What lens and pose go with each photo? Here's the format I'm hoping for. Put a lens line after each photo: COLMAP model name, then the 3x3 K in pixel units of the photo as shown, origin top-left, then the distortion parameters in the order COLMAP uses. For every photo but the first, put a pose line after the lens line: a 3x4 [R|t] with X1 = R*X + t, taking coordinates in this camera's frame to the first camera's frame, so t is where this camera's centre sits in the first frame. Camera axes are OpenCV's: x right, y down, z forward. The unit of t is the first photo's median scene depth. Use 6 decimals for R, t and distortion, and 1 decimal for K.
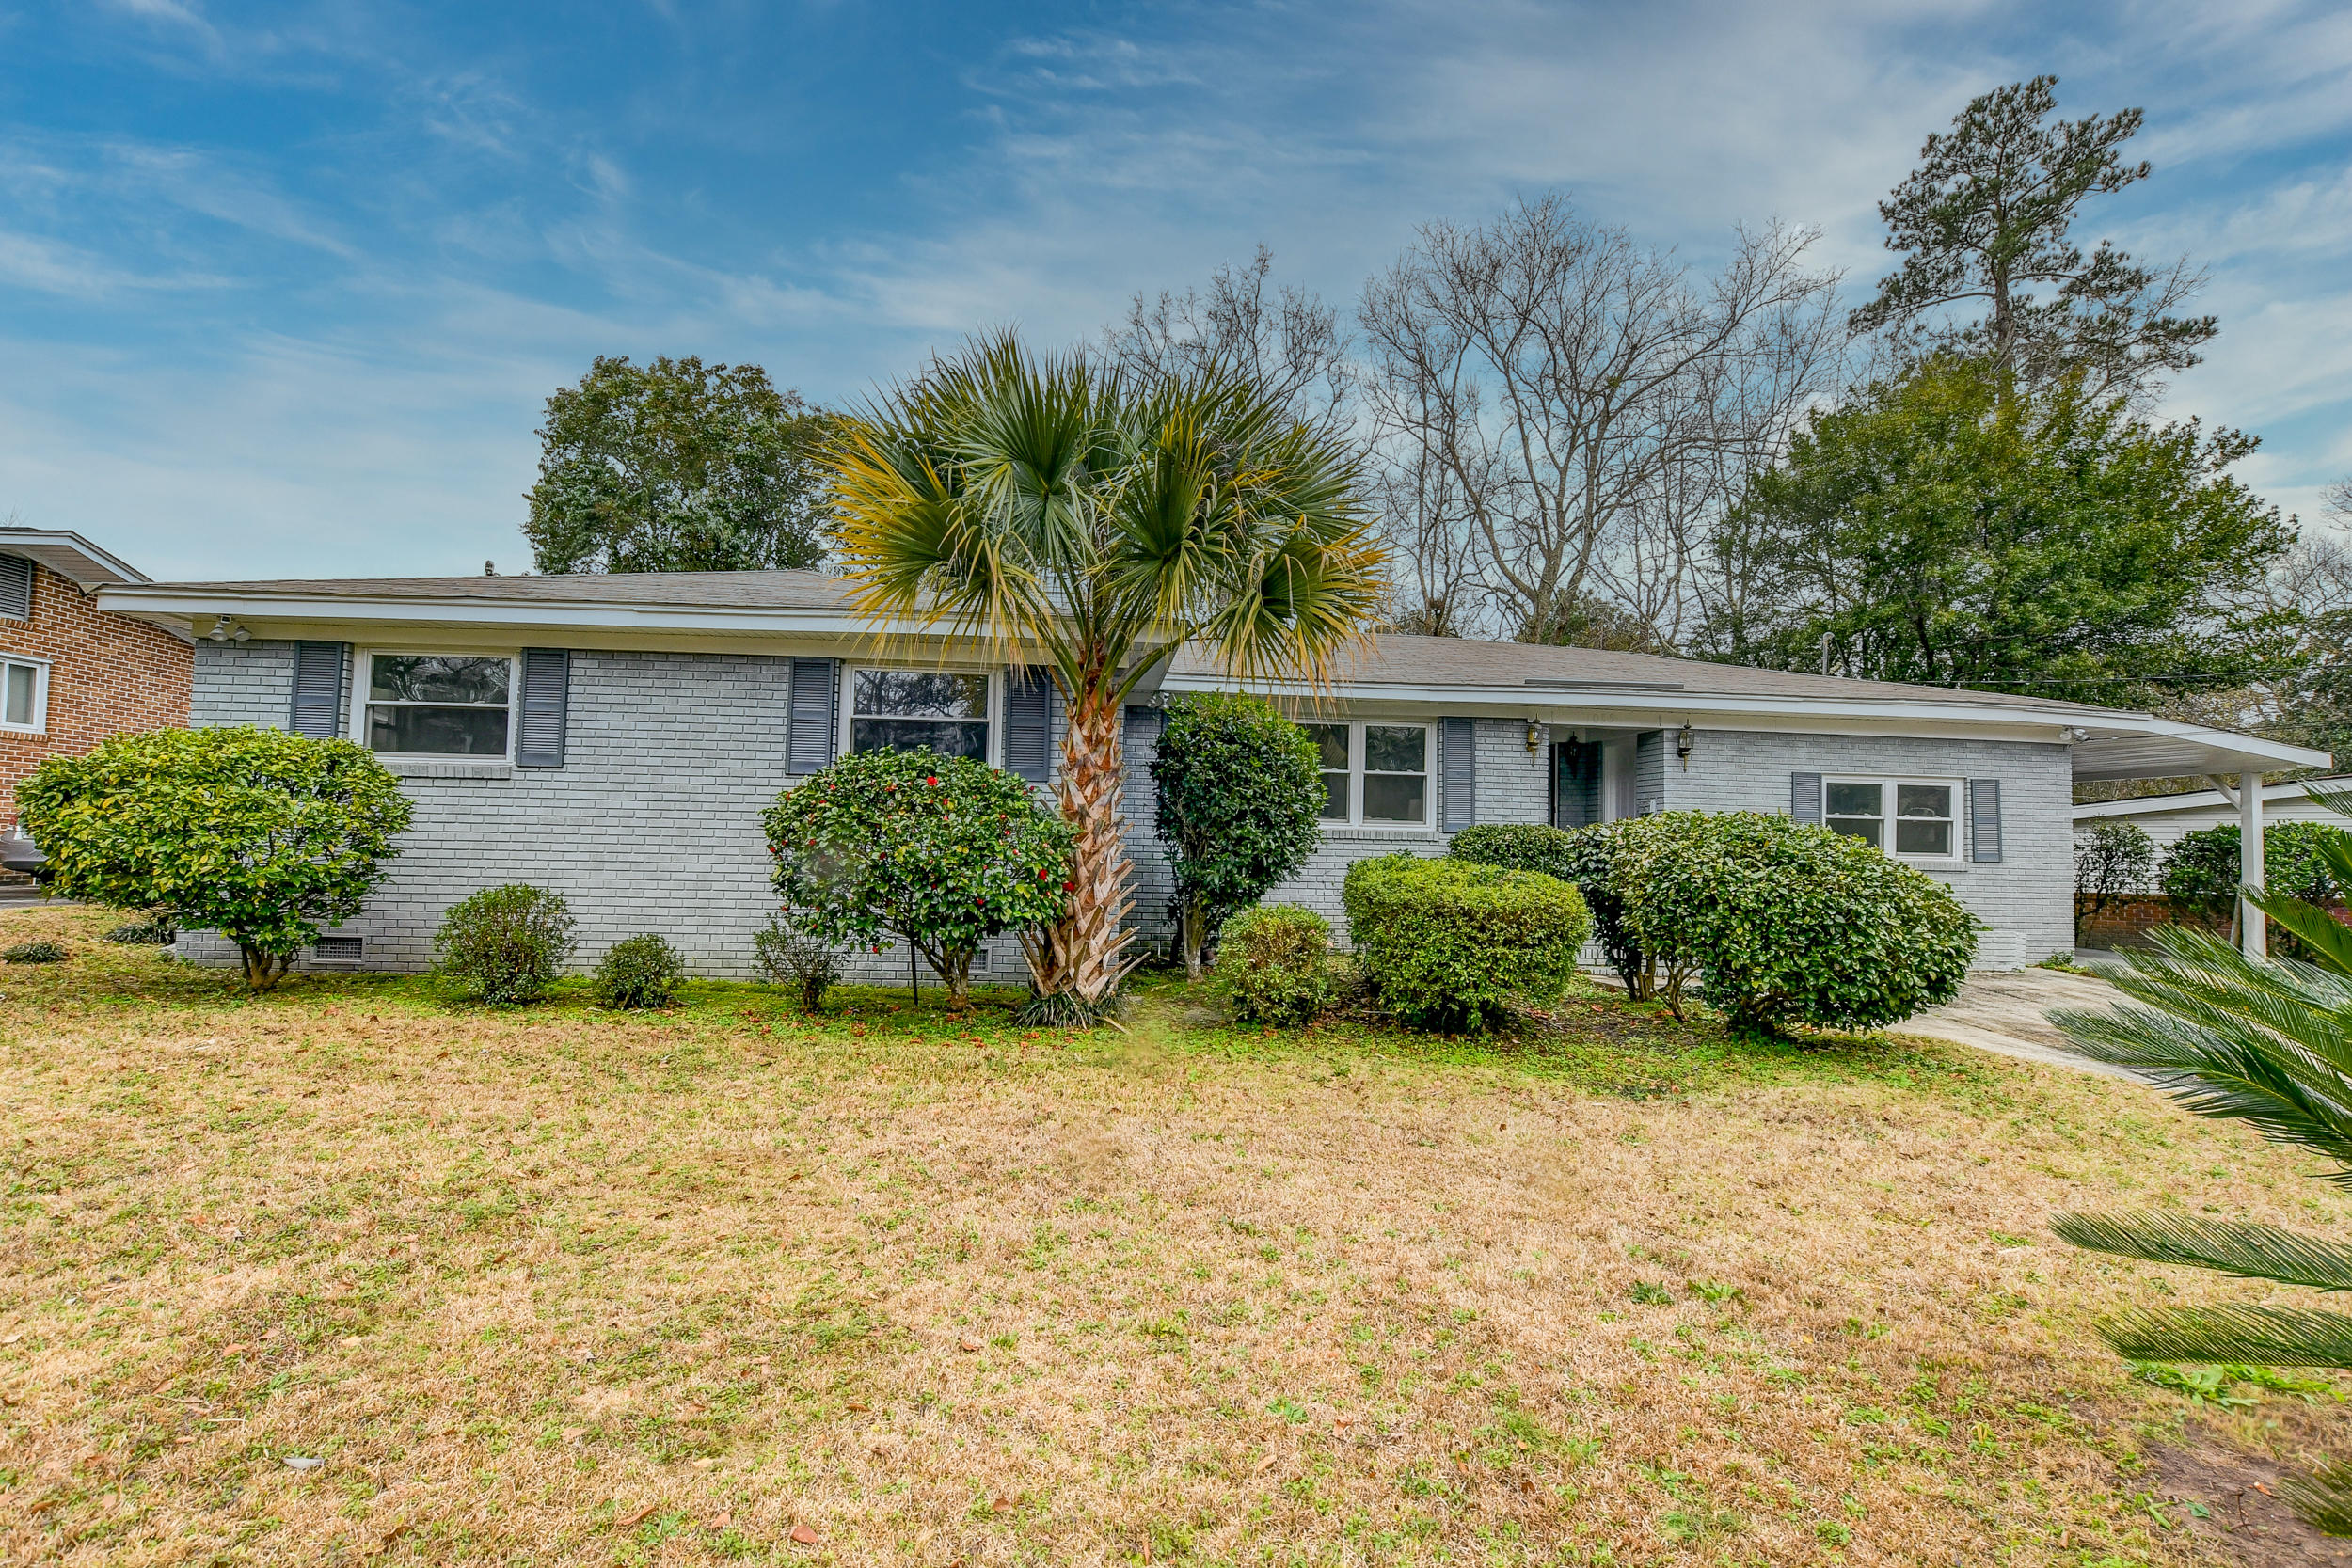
lens RADIAL K [[1034.1, 0, 1167.0], [0, 1034.1, 821.9], [0, 0, 1]] dist [-0.018029, -0.000023]
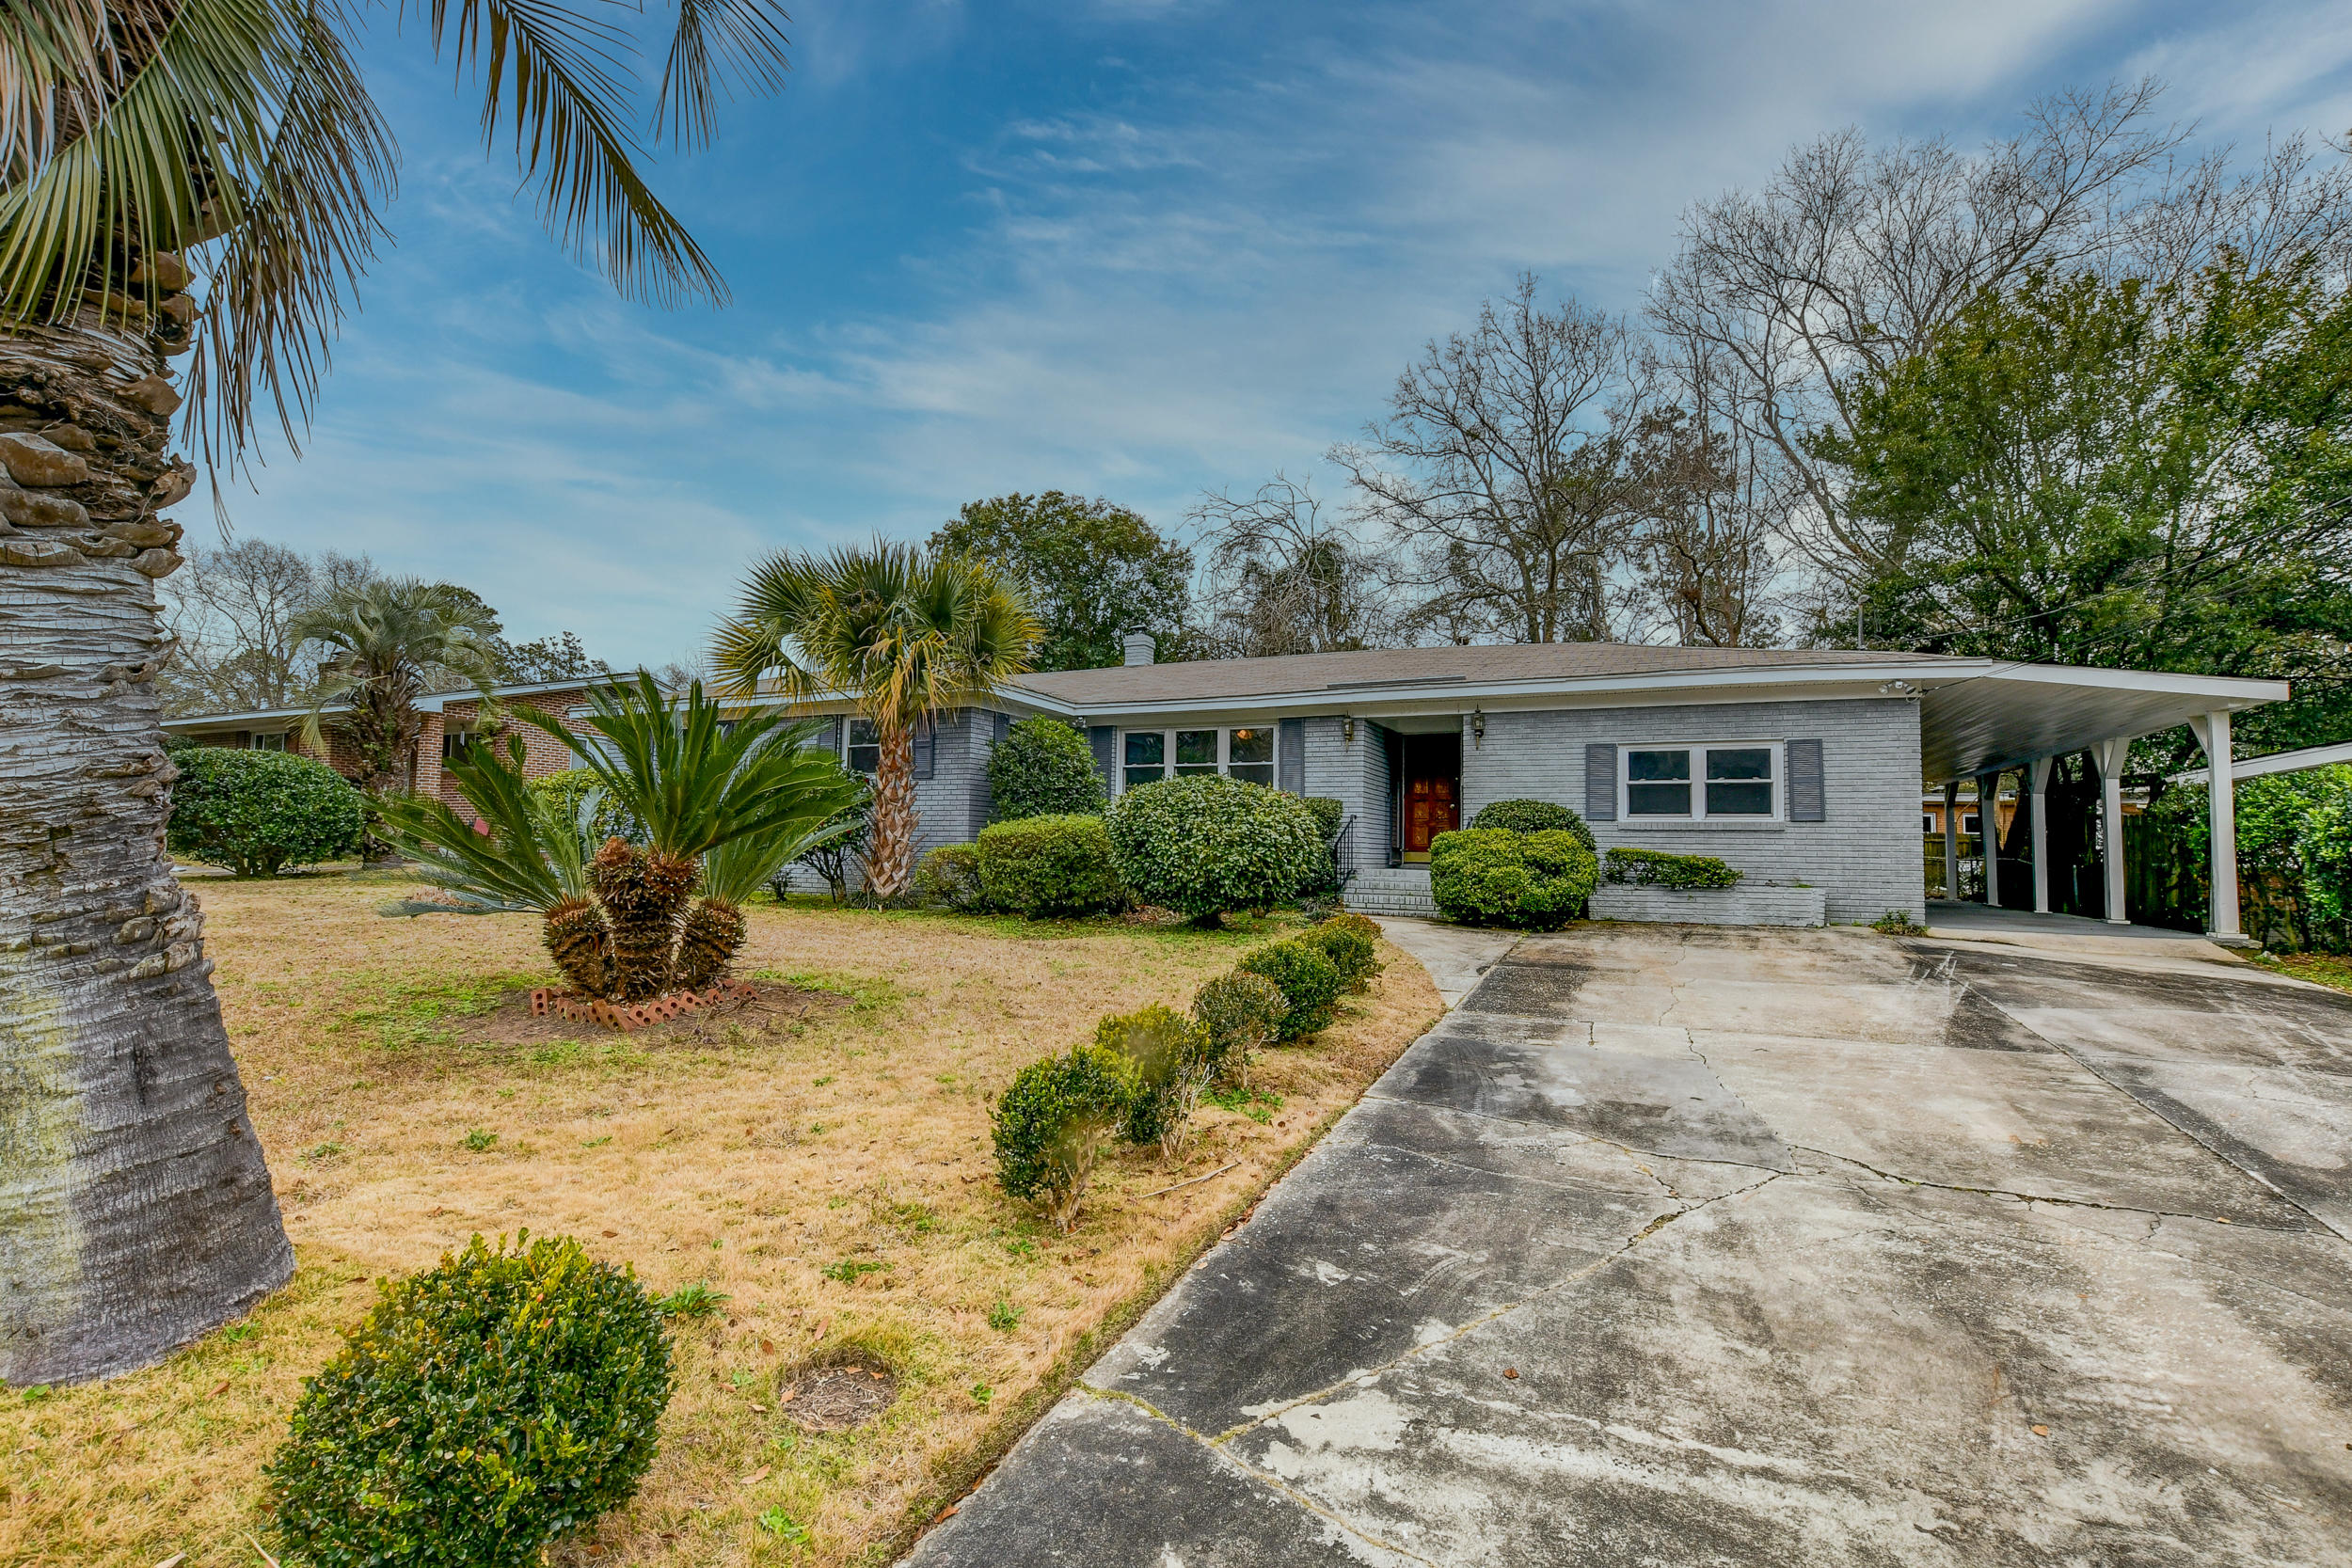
lens RADIAL K [[1034.1, 0, 1167.0], [0, 1034.1, 821.9], [0, 0, 1]] dist [-0.018029, -0.000023]
pose [[0.882232, -0.026205, -0.470085, 1.207643], [0.015676, 0.999531, -0.026300, 0.097450], [0.470553, 0.015834, 0.882229, -0.361932]]
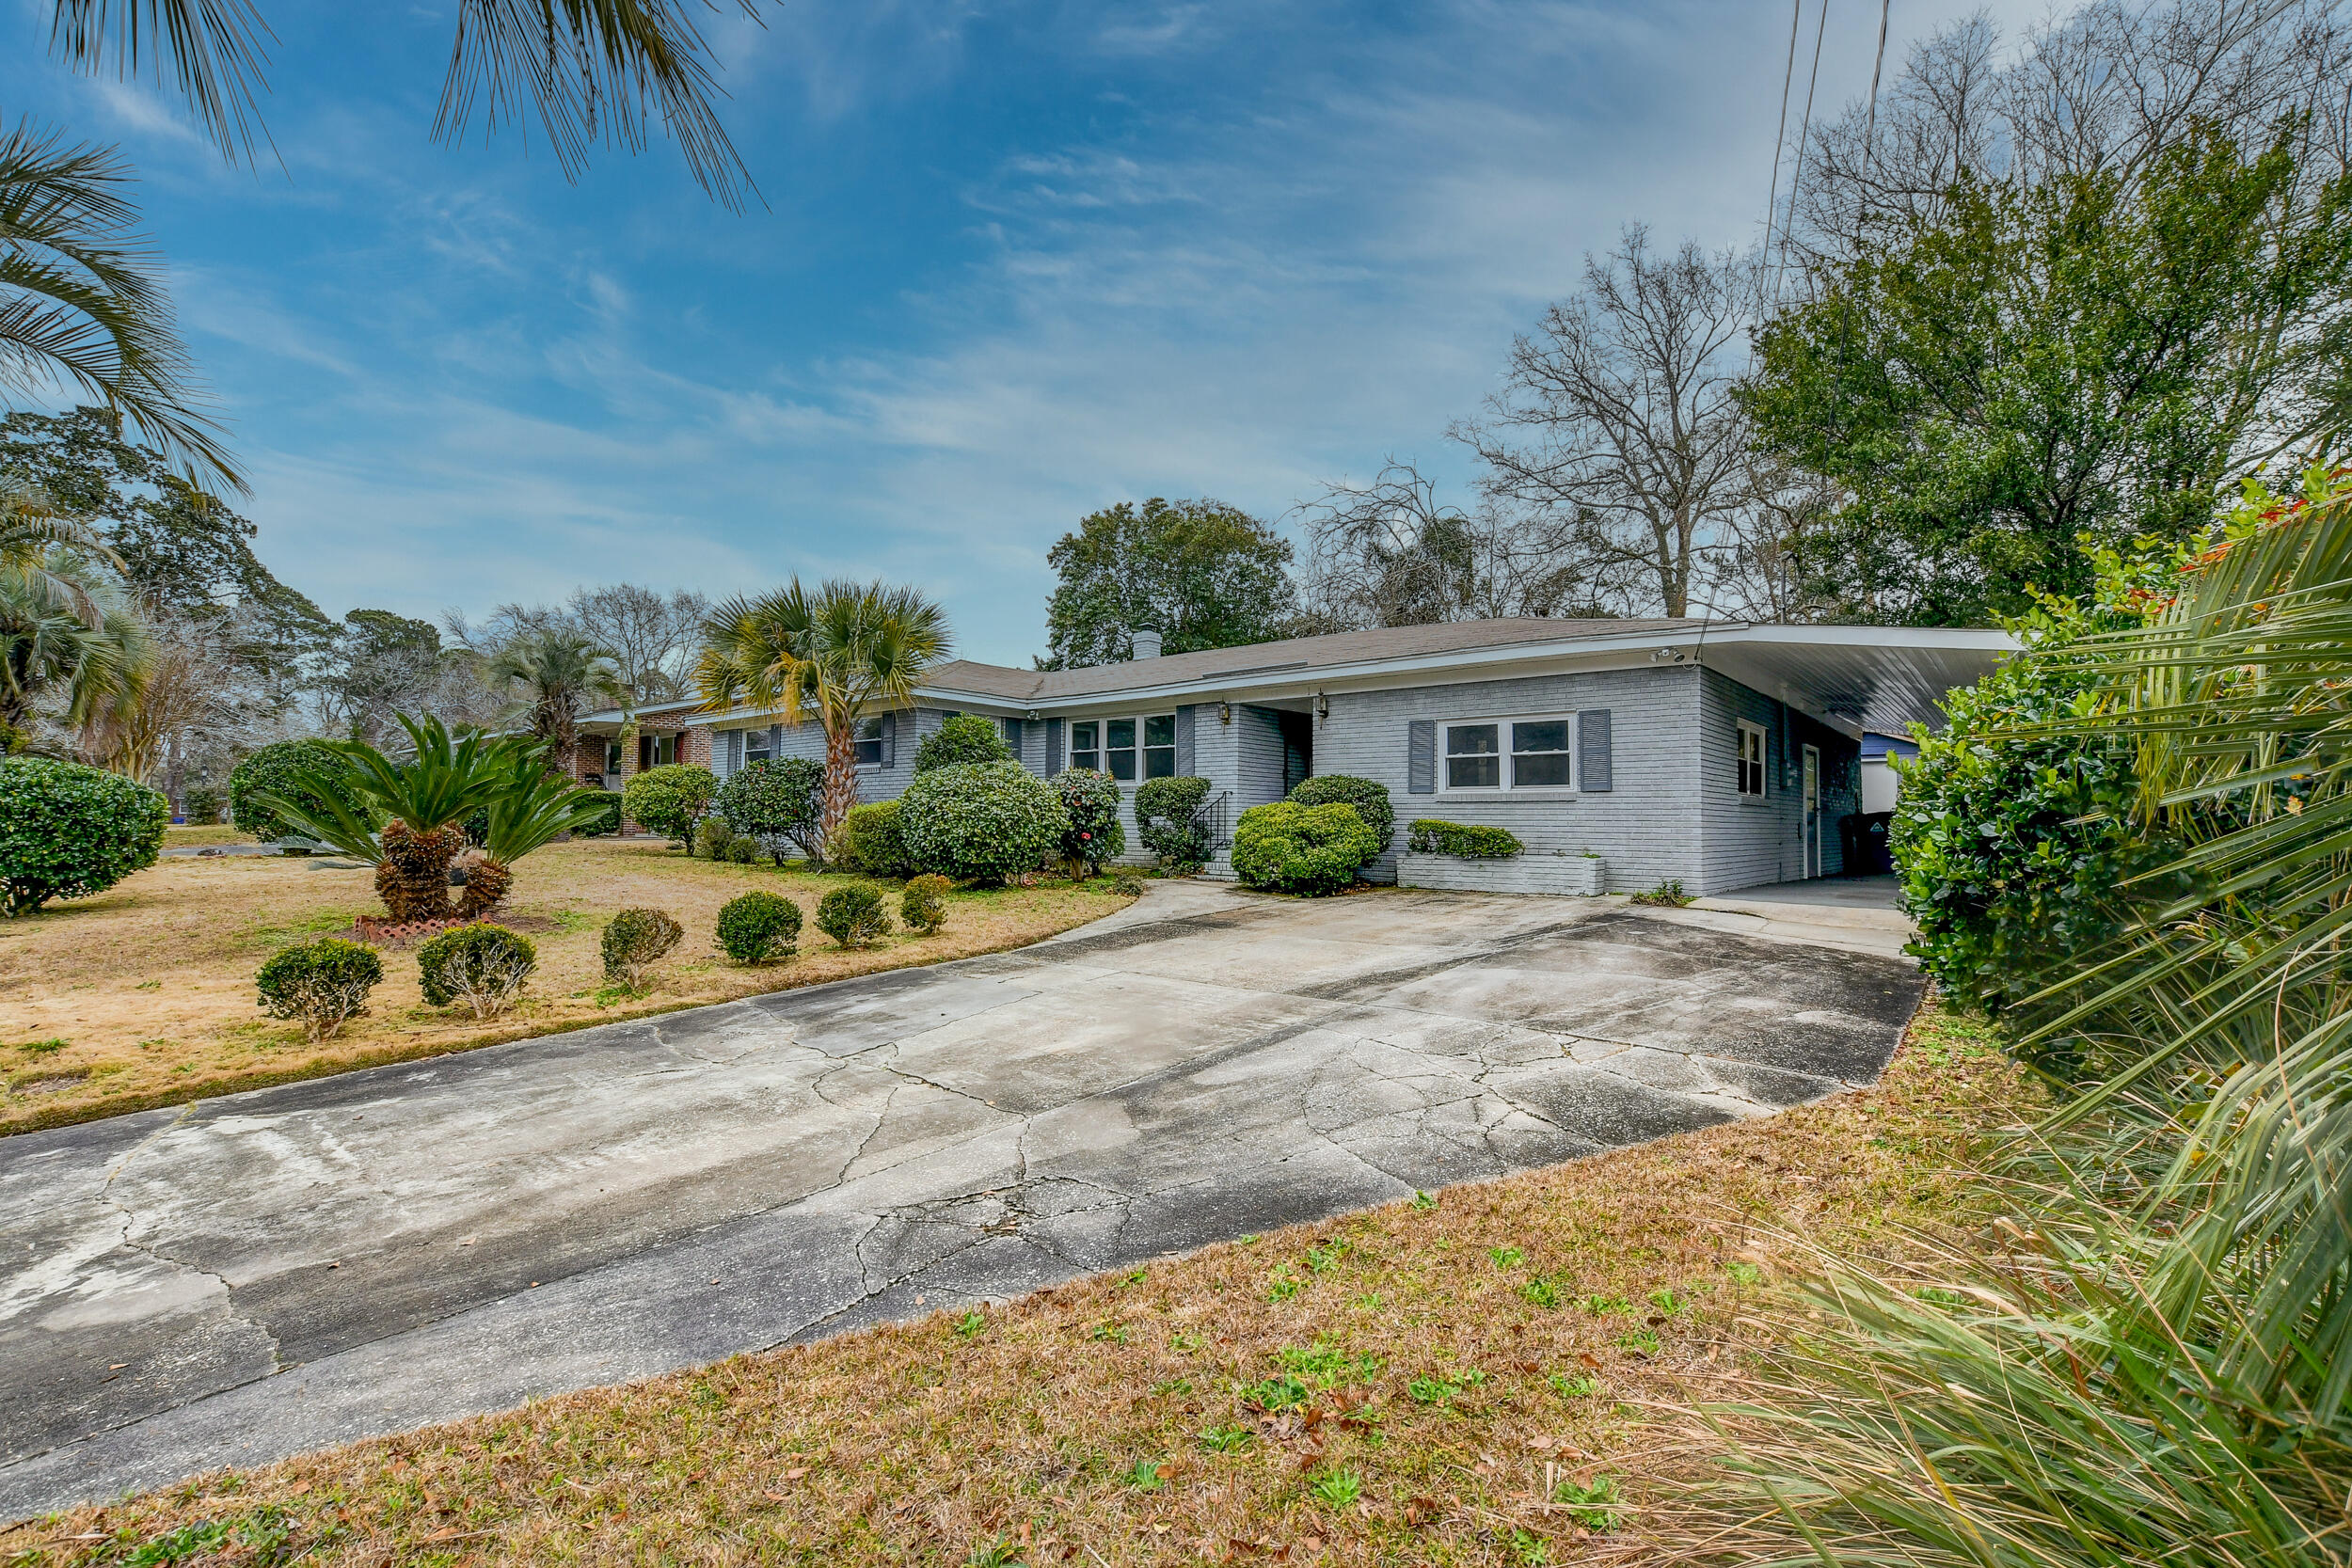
lens RADIAL K [[1004.9, 0, 1176.0], [0, 1004.9, 784.0], [0, 0, 1]] dist [-0.018043, 0.000135]
pose [[0.707476, -0.046161, -0.705229, 2.040751], [0.021461, 0.998808, -0.043848, 0.114312], [0.706412, 0.015886, 0.707623, -0.028165]]
